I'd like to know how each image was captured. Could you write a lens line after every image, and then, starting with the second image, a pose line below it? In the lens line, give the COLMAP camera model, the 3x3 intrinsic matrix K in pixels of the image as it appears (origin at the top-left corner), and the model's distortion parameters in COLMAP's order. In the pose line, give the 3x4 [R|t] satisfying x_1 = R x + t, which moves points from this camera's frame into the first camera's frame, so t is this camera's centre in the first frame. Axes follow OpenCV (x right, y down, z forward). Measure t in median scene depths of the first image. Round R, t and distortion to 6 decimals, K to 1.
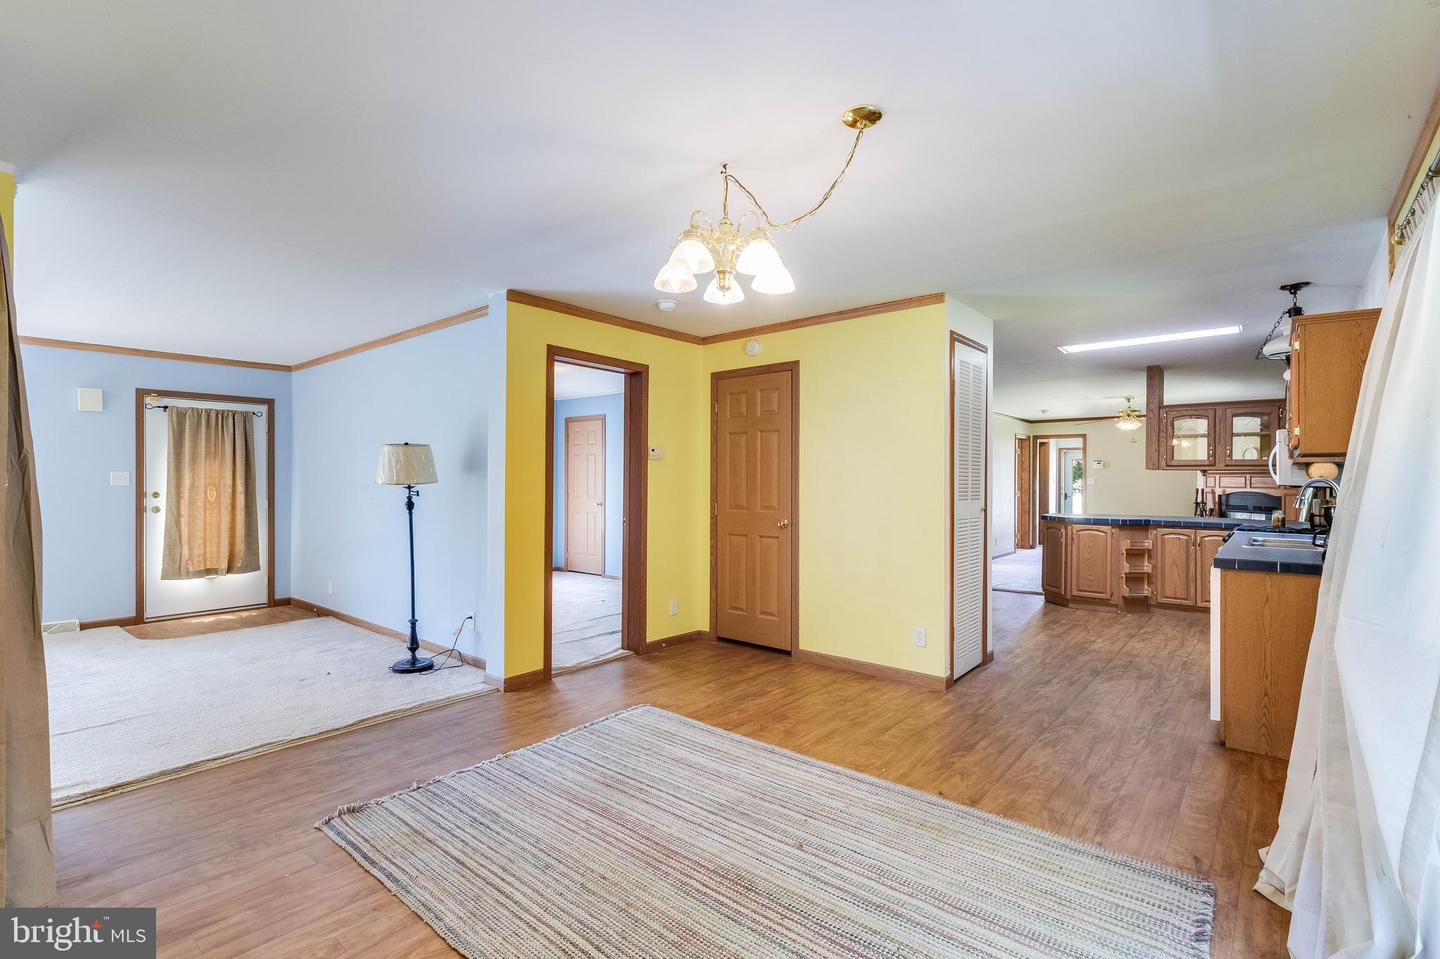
lens RADIAL K [[669.2, 0, 715.8], [0, 669.2, 477.1], [0, 0, 1]] dist [0.004051, 0.001741]
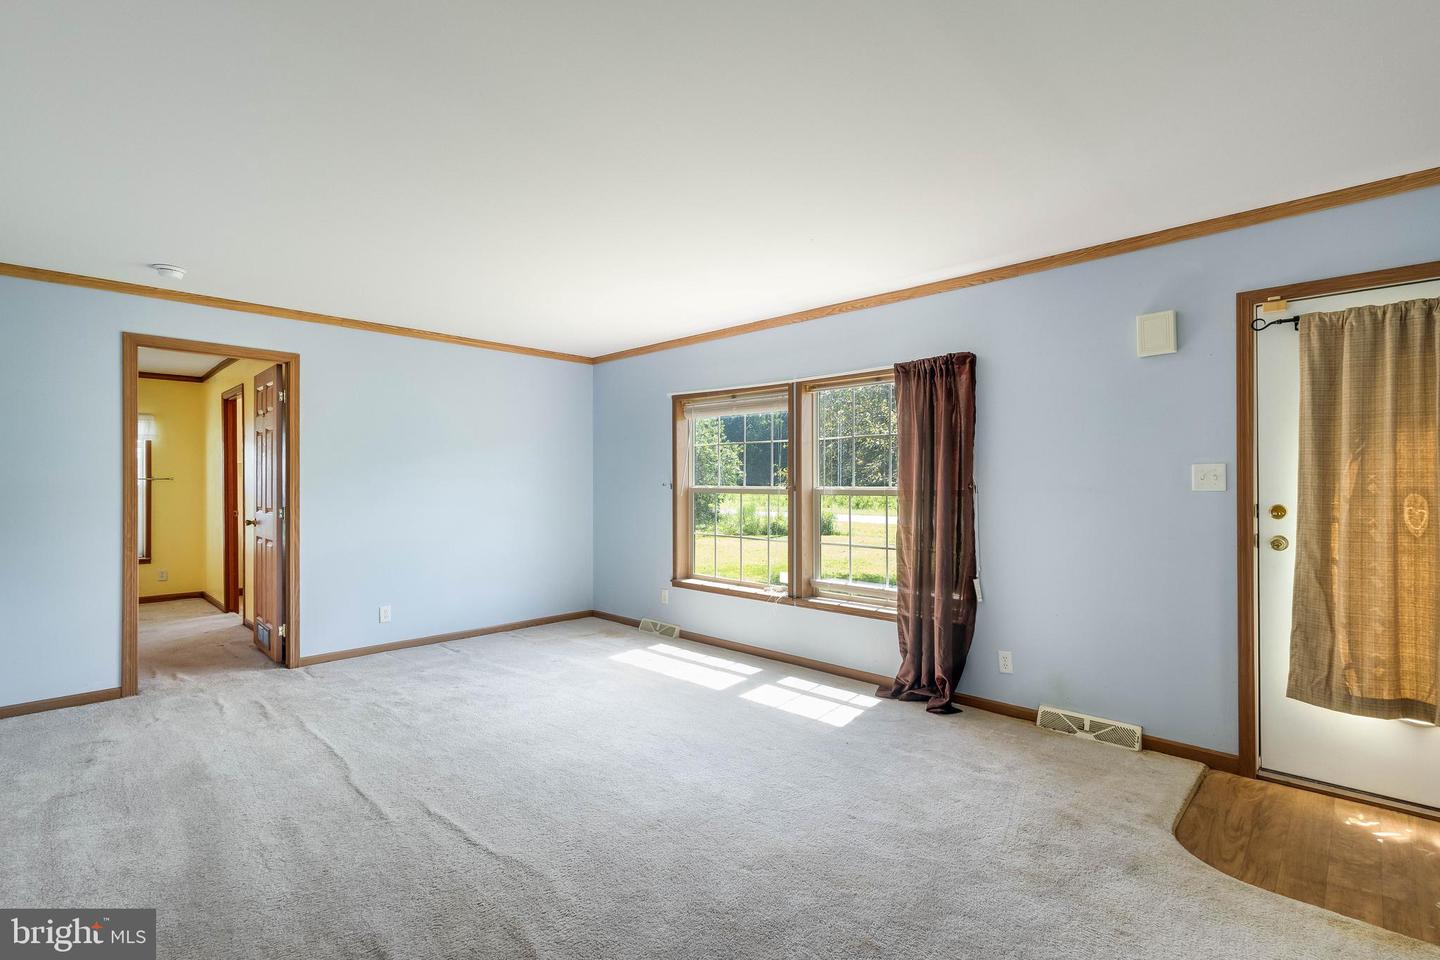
lens RADIAL K [[669.2, 0, 723.9], [0, 669.2, 484.9], [0, 0, 1]] dist [0.004051, 0.001741]
pose [[-0.057073, 0.001561, -0.998369, -0.350069], [0.004479, 0.999989, 0.001308, 0.005591], [0.998360, -0.004397, -0.057079, 0.653161]]
